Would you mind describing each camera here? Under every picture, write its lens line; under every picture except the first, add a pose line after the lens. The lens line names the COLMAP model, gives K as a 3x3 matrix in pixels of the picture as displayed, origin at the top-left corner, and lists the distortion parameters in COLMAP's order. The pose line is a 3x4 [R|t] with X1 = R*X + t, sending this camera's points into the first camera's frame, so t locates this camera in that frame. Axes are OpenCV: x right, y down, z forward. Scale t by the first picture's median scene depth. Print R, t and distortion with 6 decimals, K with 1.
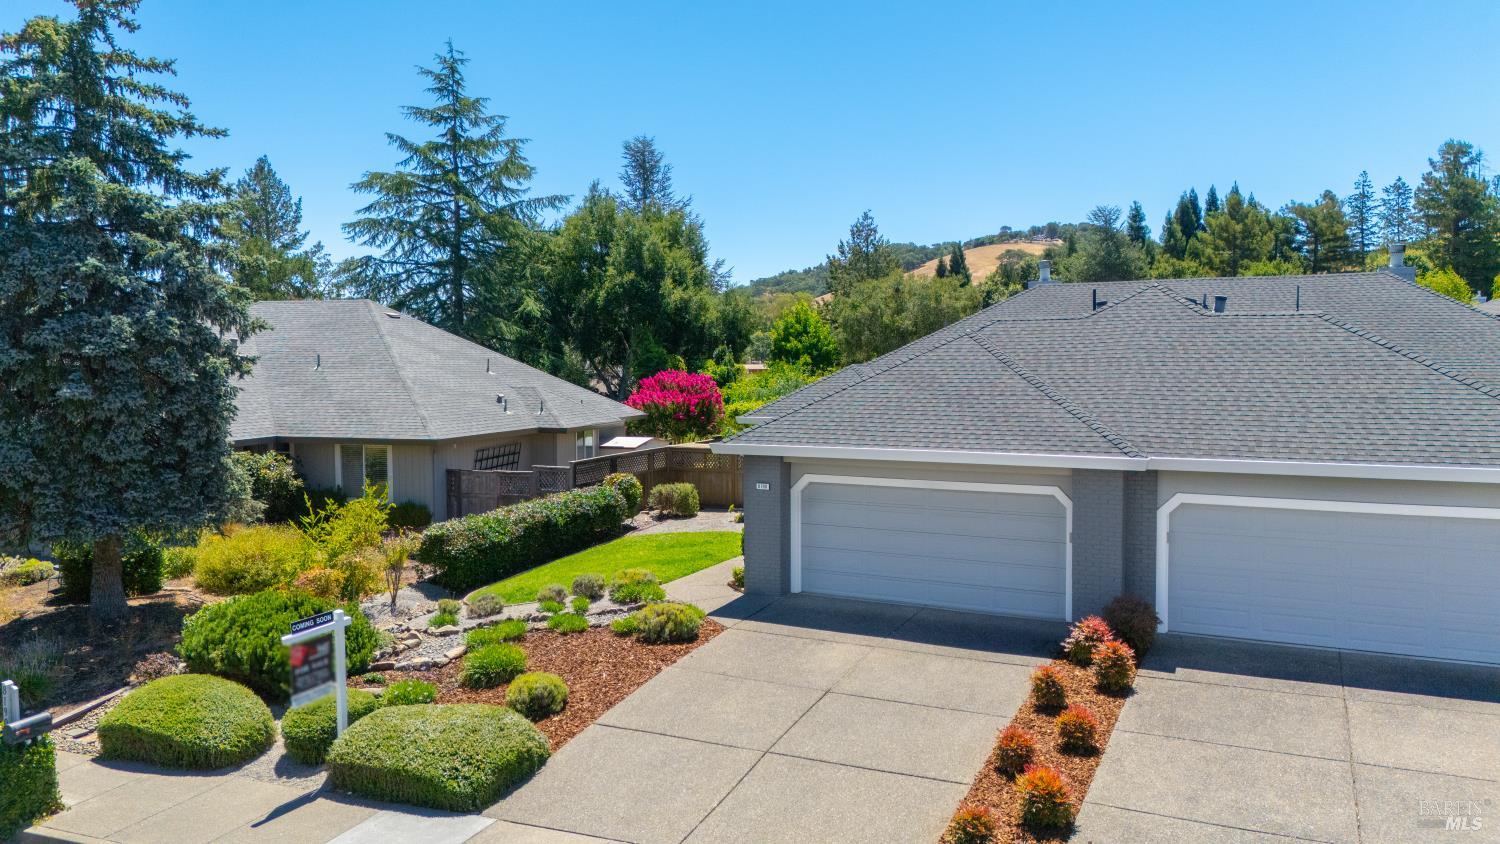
lens RADIAL K [[1106.7, 0, 754.0], [0, 1106.7, 426.3], [0, 0, 1]] dist [0.085060, -0.091348]
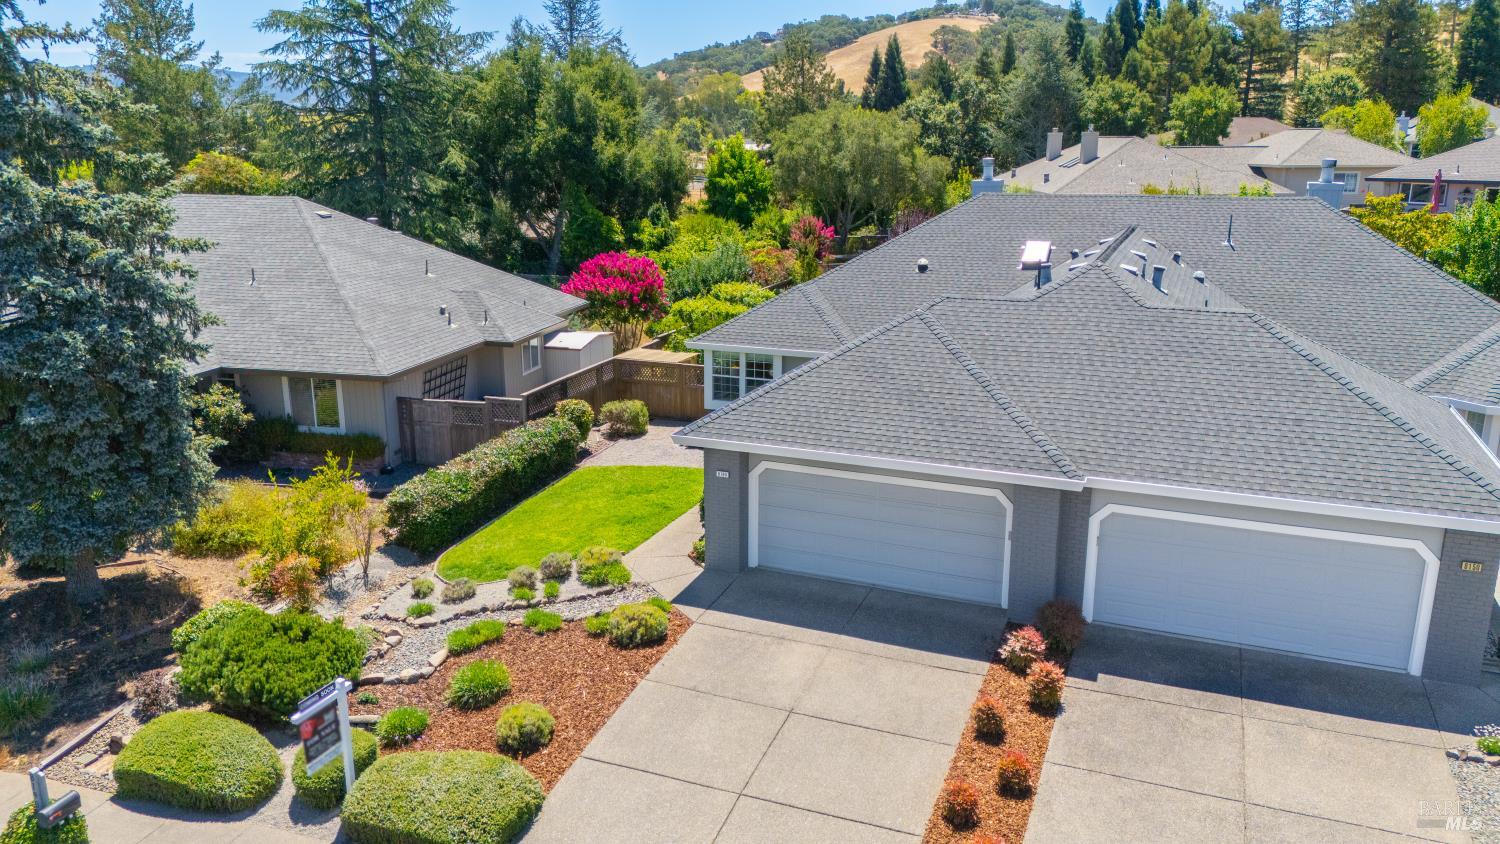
lens RADIAL K [[1106.7, 0, 754.0], [0, 1106.7, 426.3], [0, 0, 1]] dist [0.085060, -0.091348]
pose [[0.997839, -0.010783, 0.064823, -0.030101], [-0.001912, 0.981261, 0.192673, -0.196118], [-0.065686, -0.192380, 0.979120, -0.019740]]
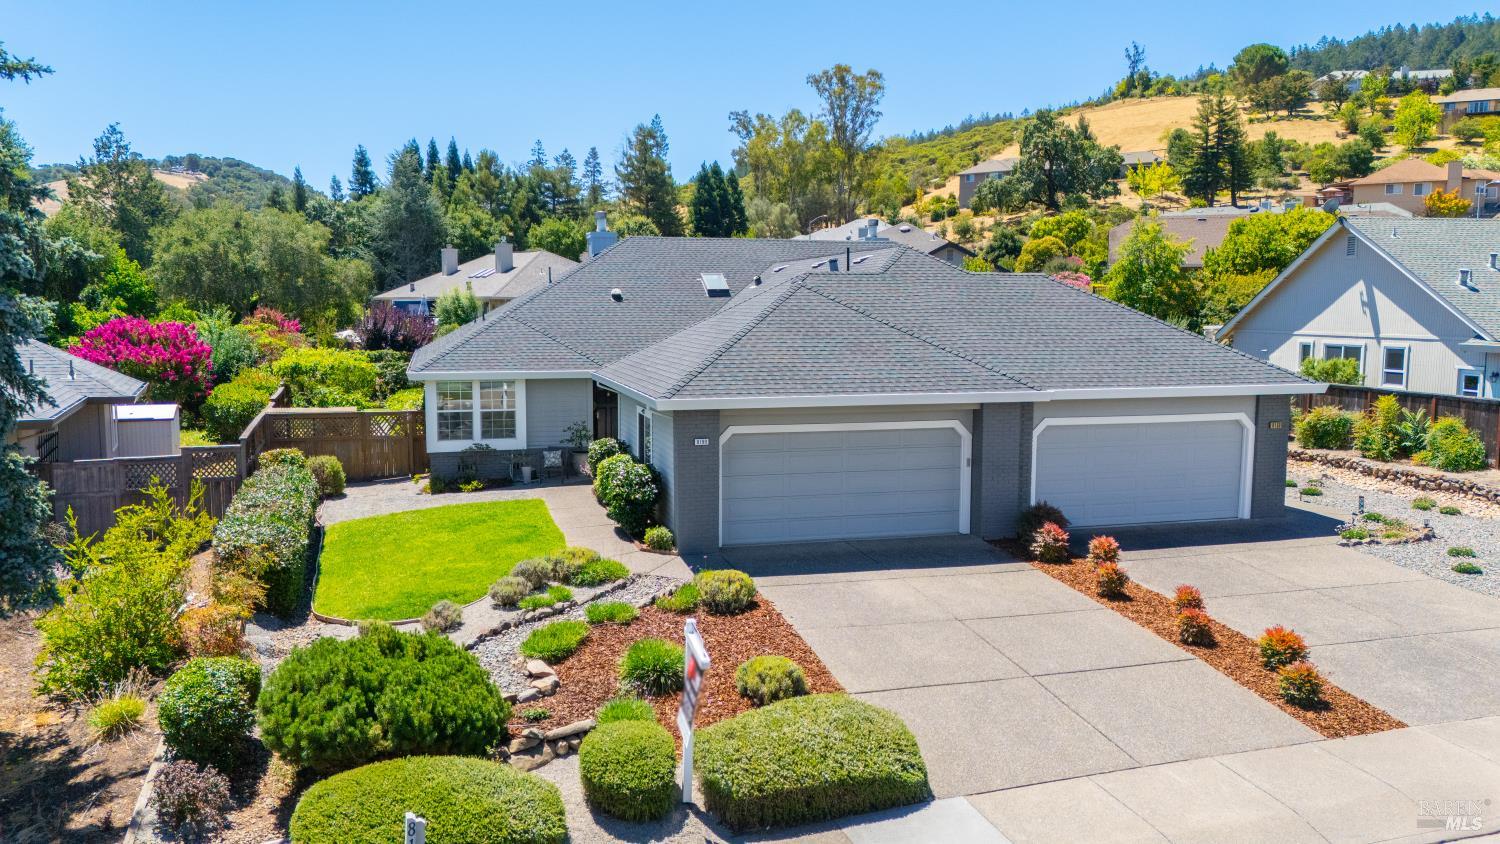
lens RADIAL K [[1097.5, 0, 760.6], [0, 1097.5, 432.2], [0, 0, 1]] dist [0.080545, -0.087824]
pose [[0.741548, -0.070930, 0.667139, -0.599881], [0.035101, 0.997135, 0.067000, -0.015812], [-0.669981, -0.026266, 0.741914, 0.265977]]
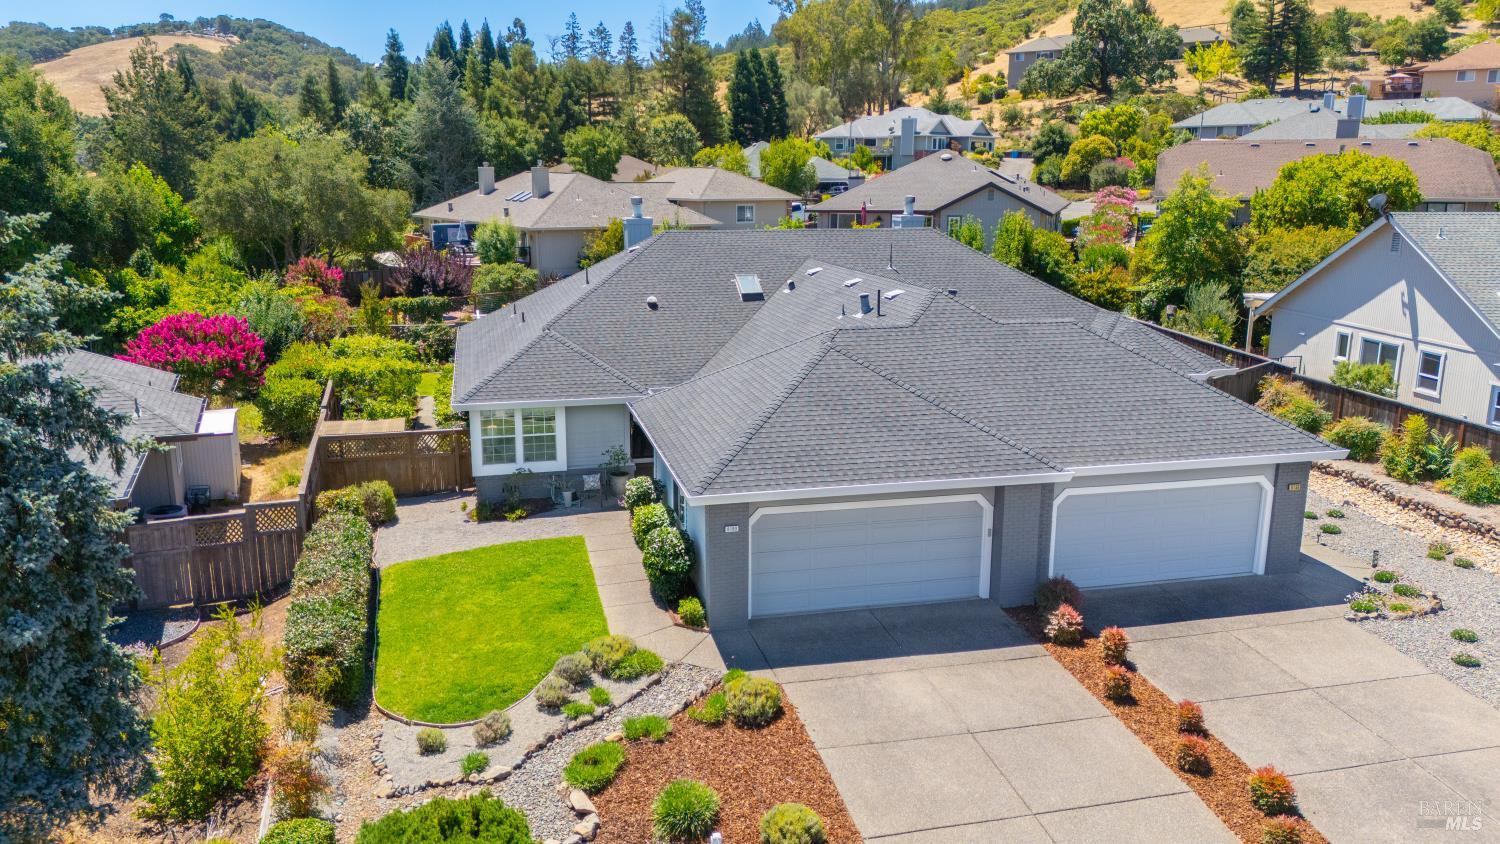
lens RADIAL K [[1097.5, 0, 760.6], [0, 1097.5, 432.2], [0, 0, 1]] dist [0.080545, -0.087824]
pose [[0.765007, -0.142626, 0.628030, -0.599530], [0.032115, 0.982404, 0.183986, -0.220118], [-0.643221, -0.120581, 0.756127, 0.242848]]
